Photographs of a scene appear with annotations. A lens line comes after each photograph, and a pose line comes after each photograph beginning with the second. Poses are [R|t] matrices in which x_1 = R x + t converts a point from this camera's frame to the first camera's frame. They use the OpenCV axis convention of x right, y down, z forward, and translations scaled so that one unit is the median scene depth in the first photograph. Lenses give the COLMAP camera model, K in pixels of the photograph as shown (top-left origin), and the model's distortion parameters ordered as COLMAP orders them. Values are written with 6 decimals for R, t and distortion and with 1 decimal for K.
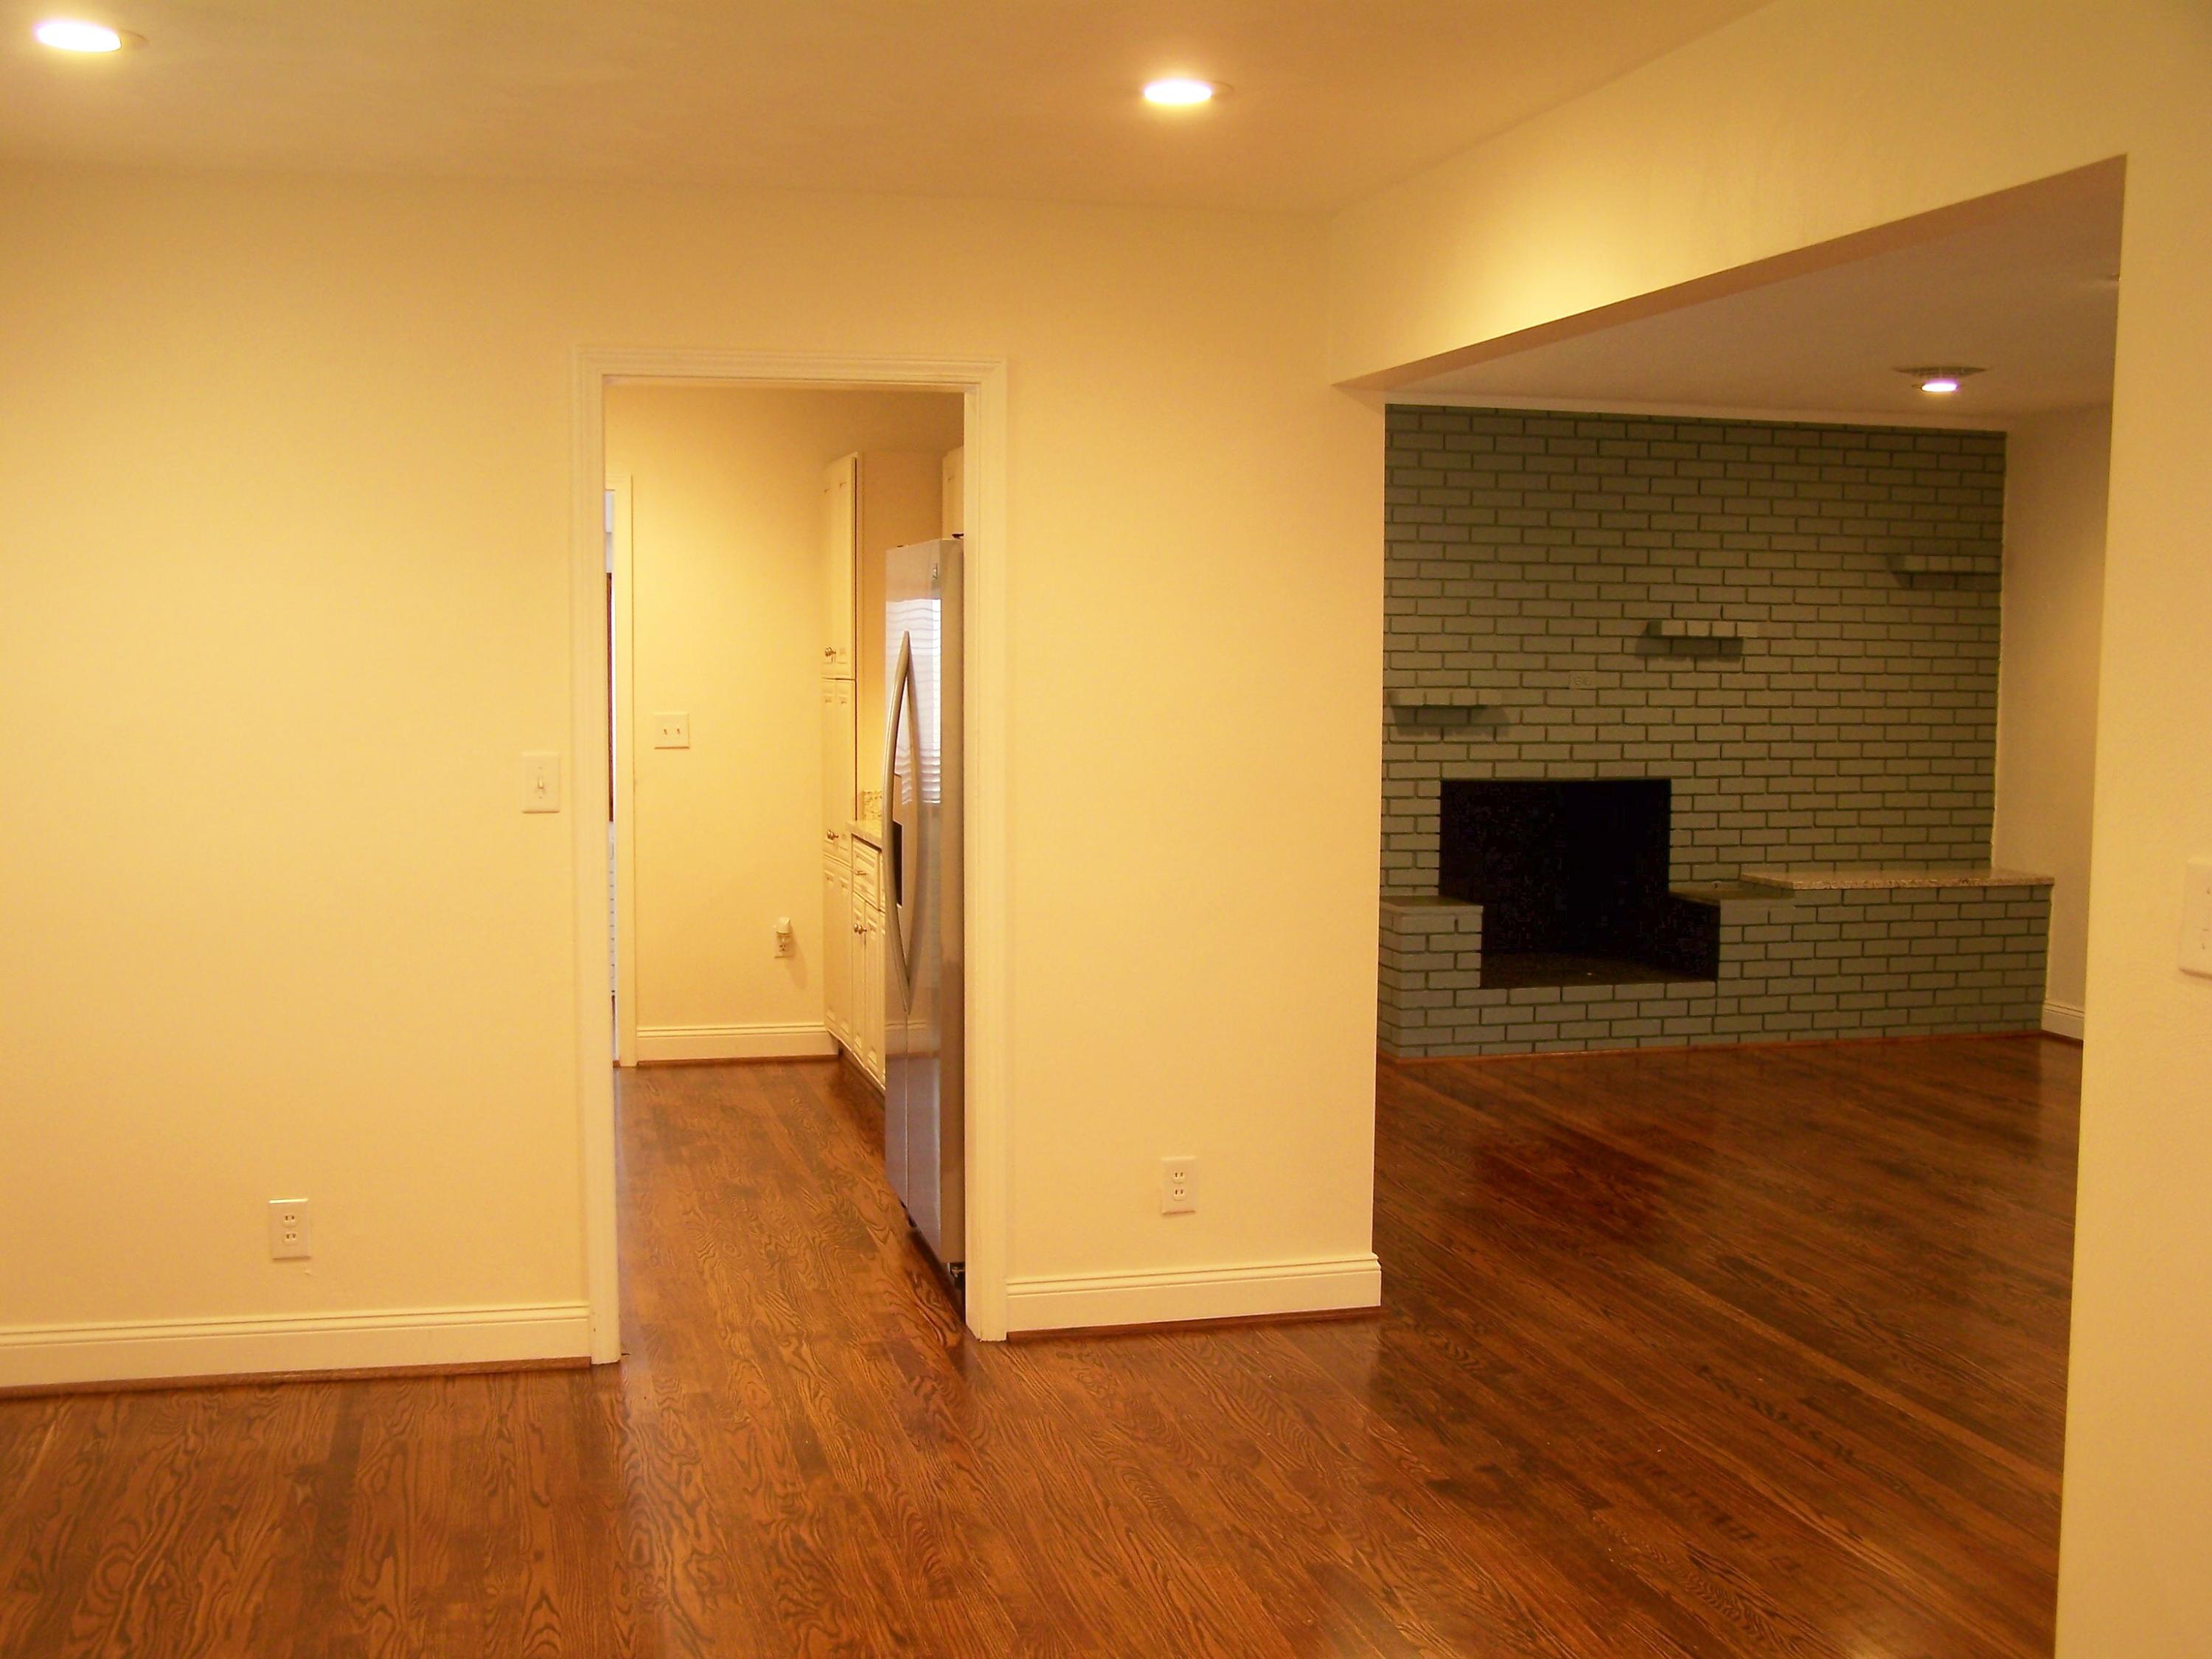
lens RADIAL K [[2506.7, 0, 1112.4], [0, 2506.7, 888.6], [0, 0, 1]] dist [-0.202957, 0.370937]
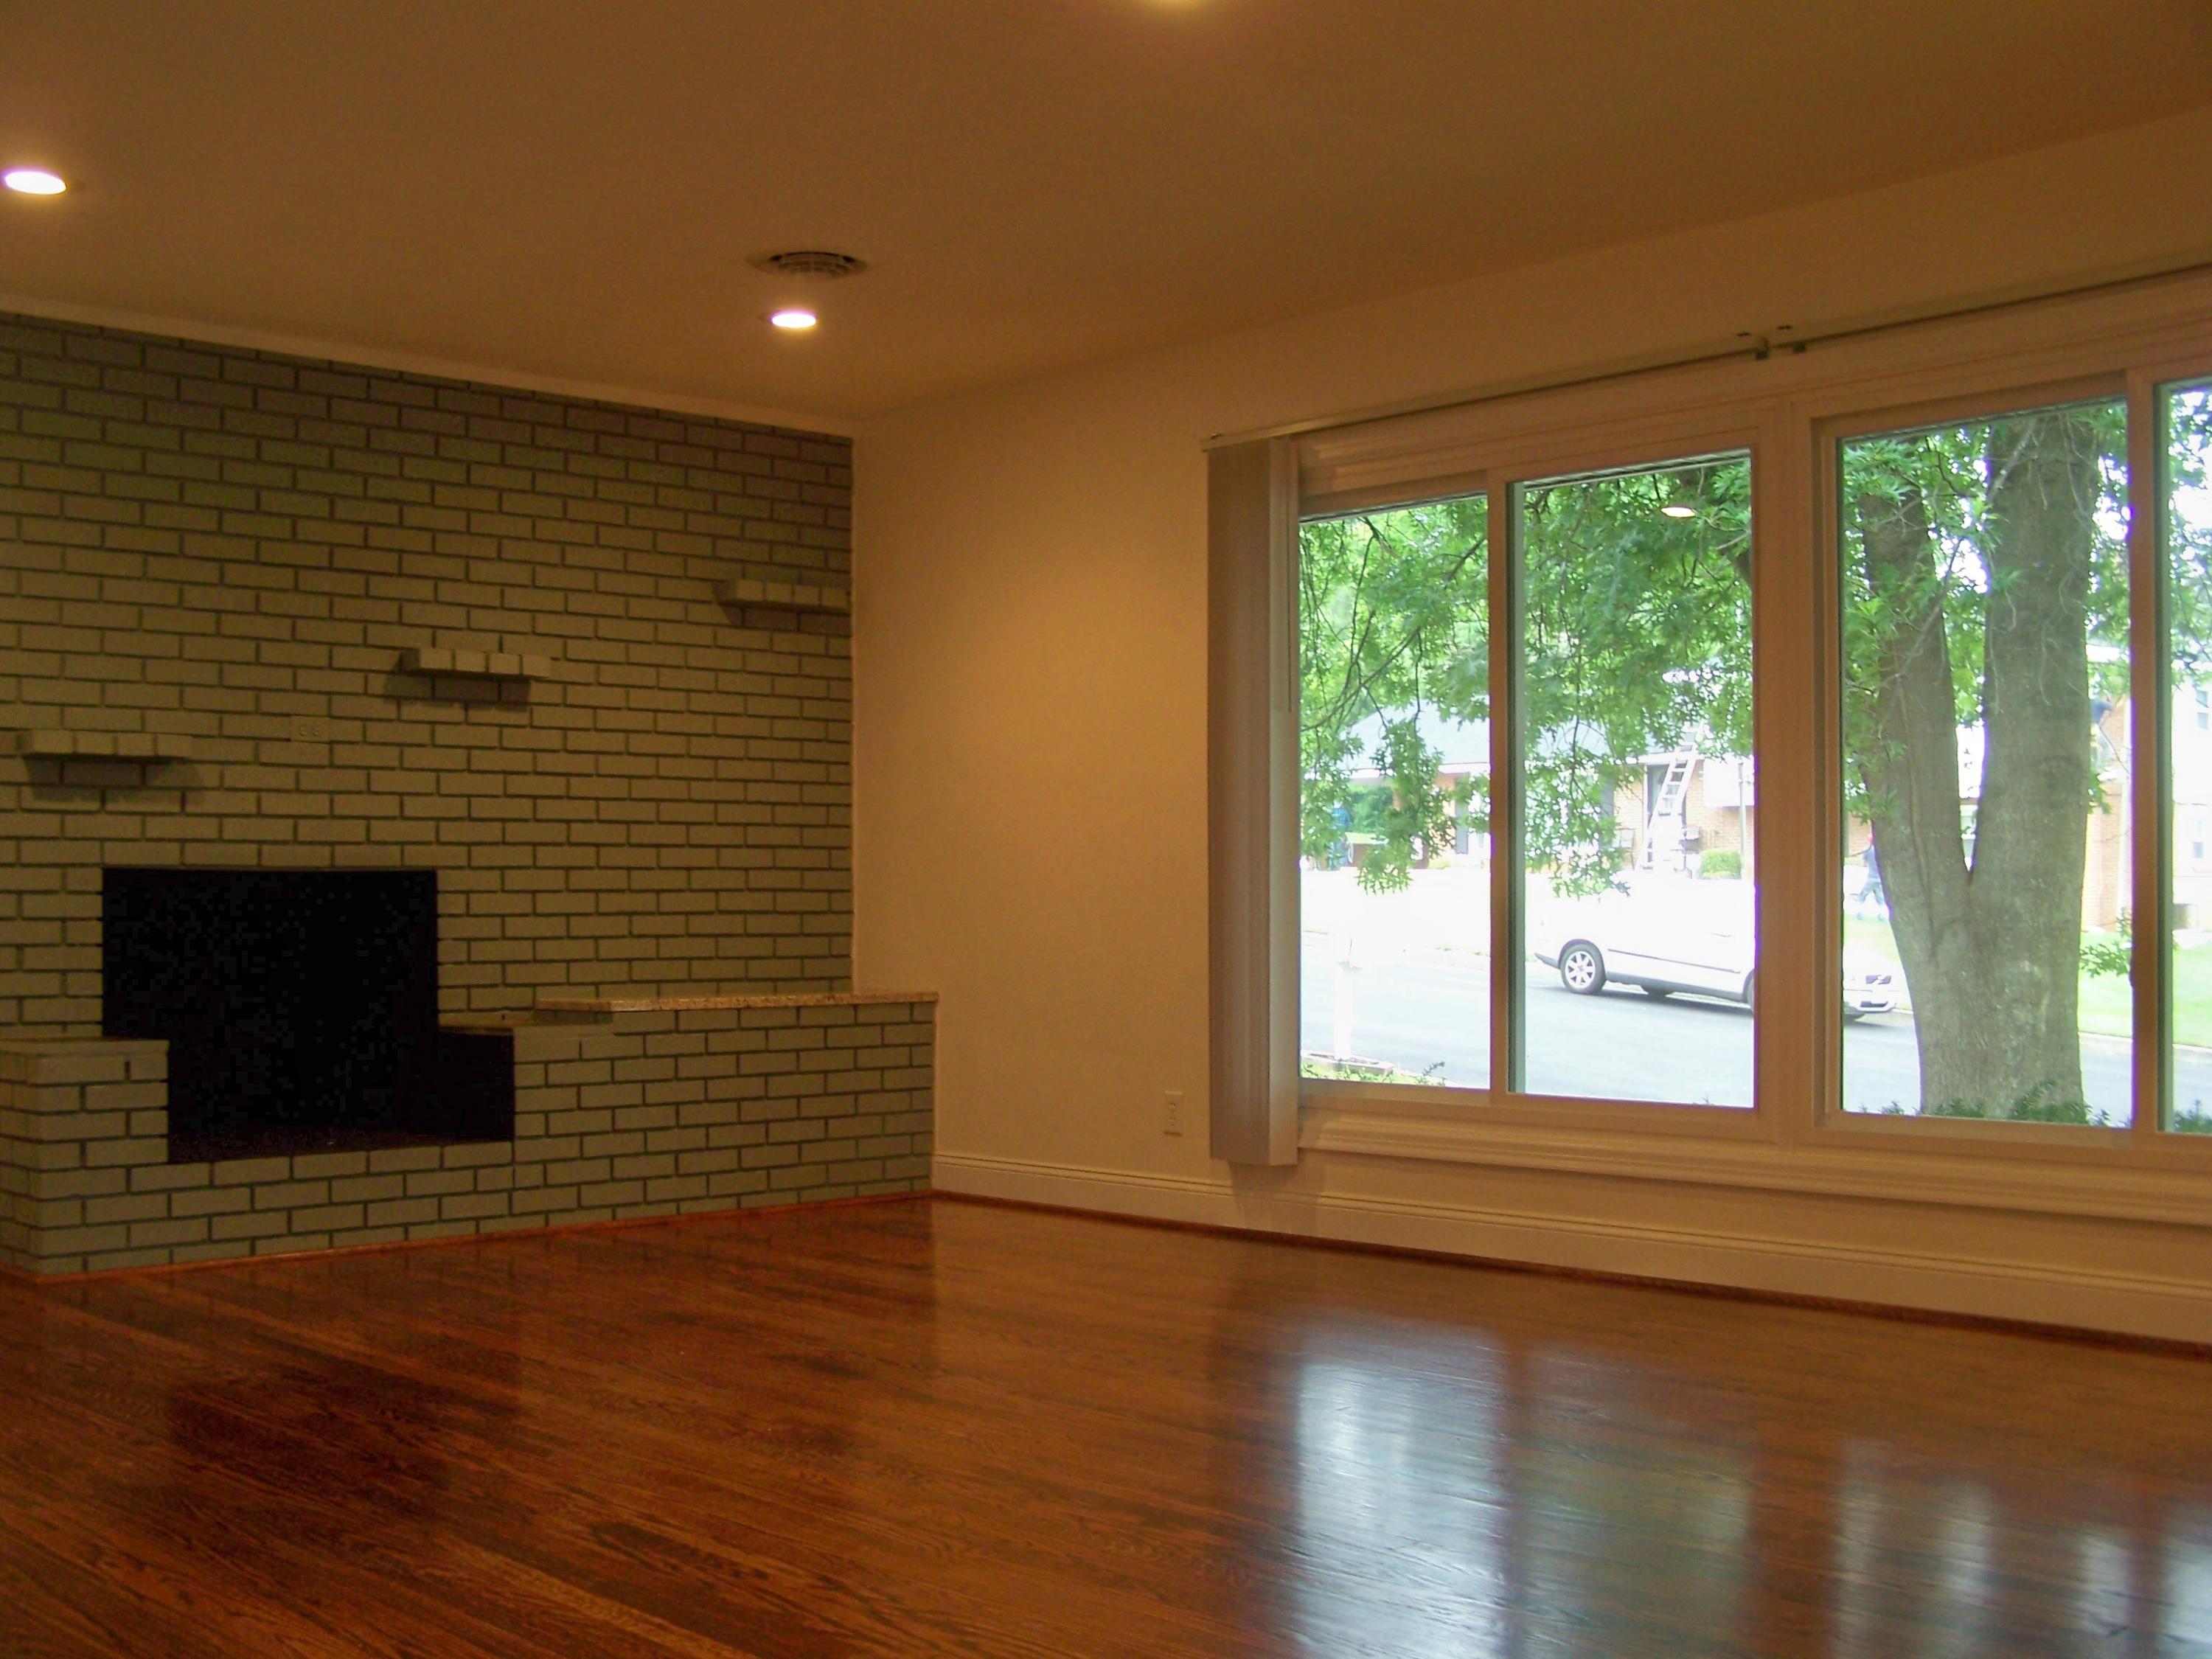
lens RADIAL K [[2506.7, 0, 1112.4], [0, 2506.7, 888.6], [0, 0, 1]] dist [-0.202957, 0.370937]
pose [[0.876158, -0.006541, 0.481979, 0.050441], [0.058838, 0.993882, -0.093469, 0.041142], [-0.478419, 0.110252, 0.871183, 0.281543]]
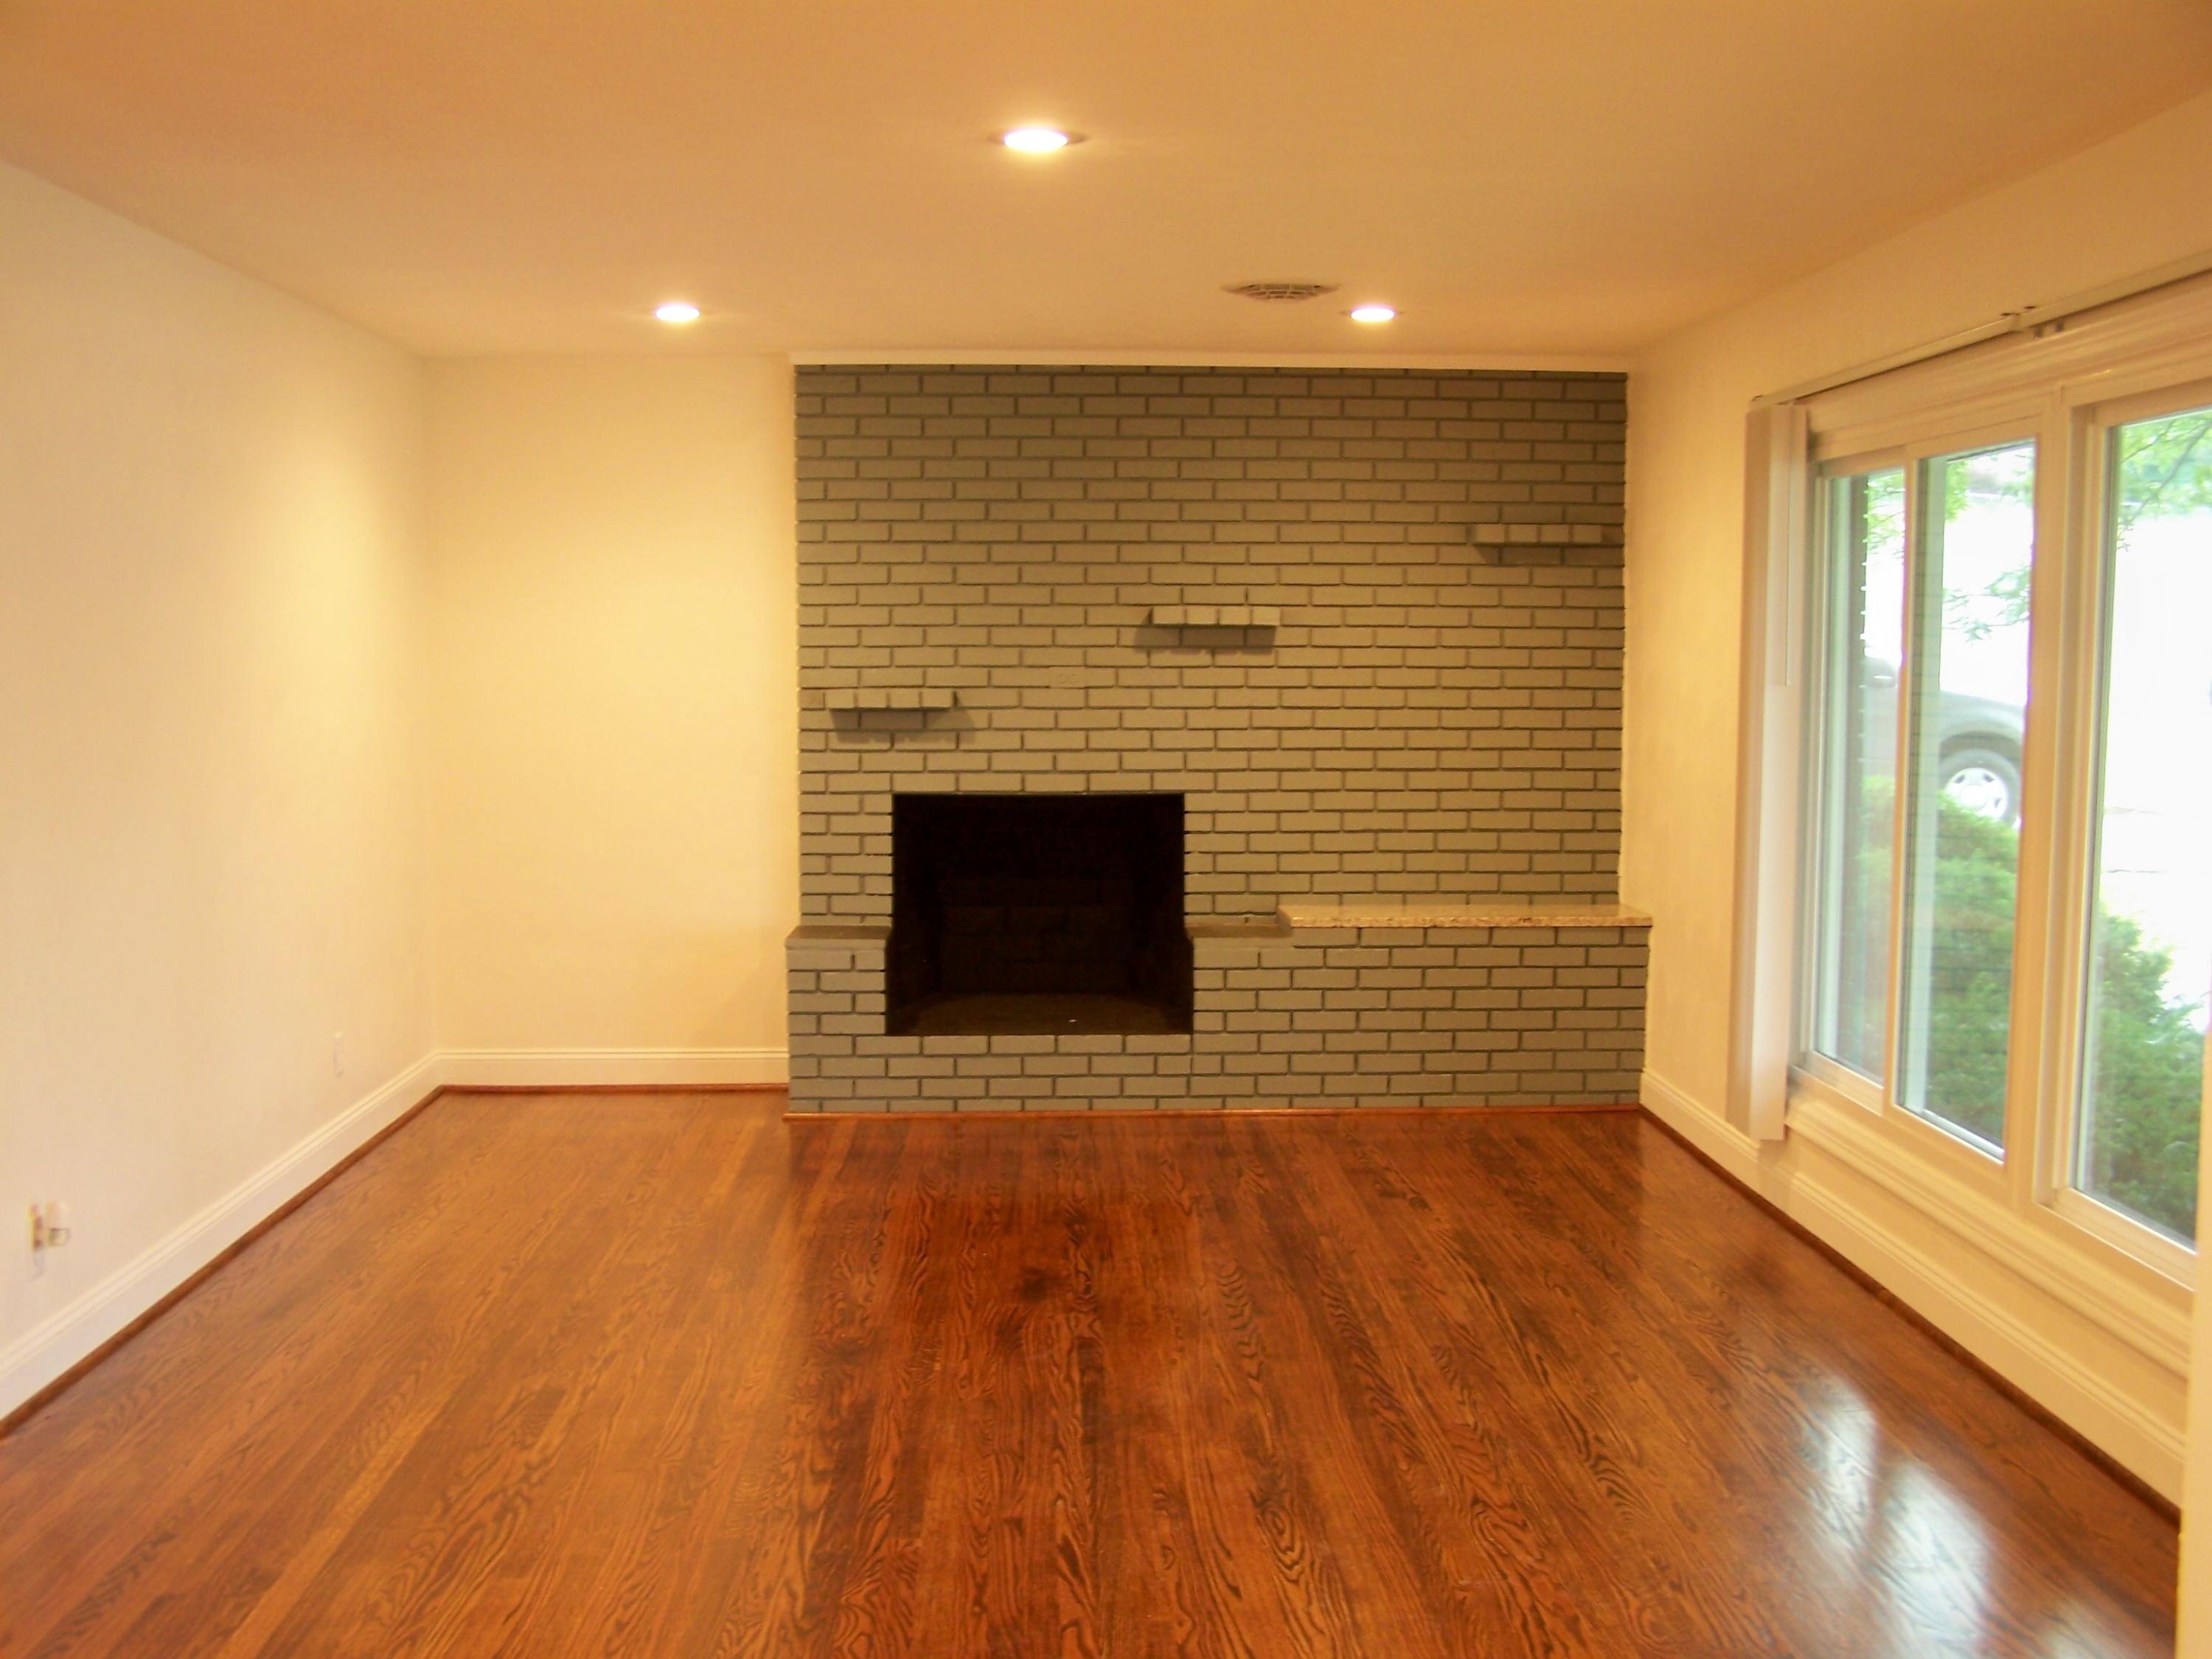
lens RADIAL K [[2506.7, 0, 1112.4], [0, 2506.7, 888.6], [0, 0, 1]] dist [-0.202957, 0.370937]
pose [[0.978388, 0.014819, -0.206246, 0.384686], [-0.015312, 0.999882, -0.000796, -0.010752], [0.206210, 0.003937, 0.978500, 0.160501]]
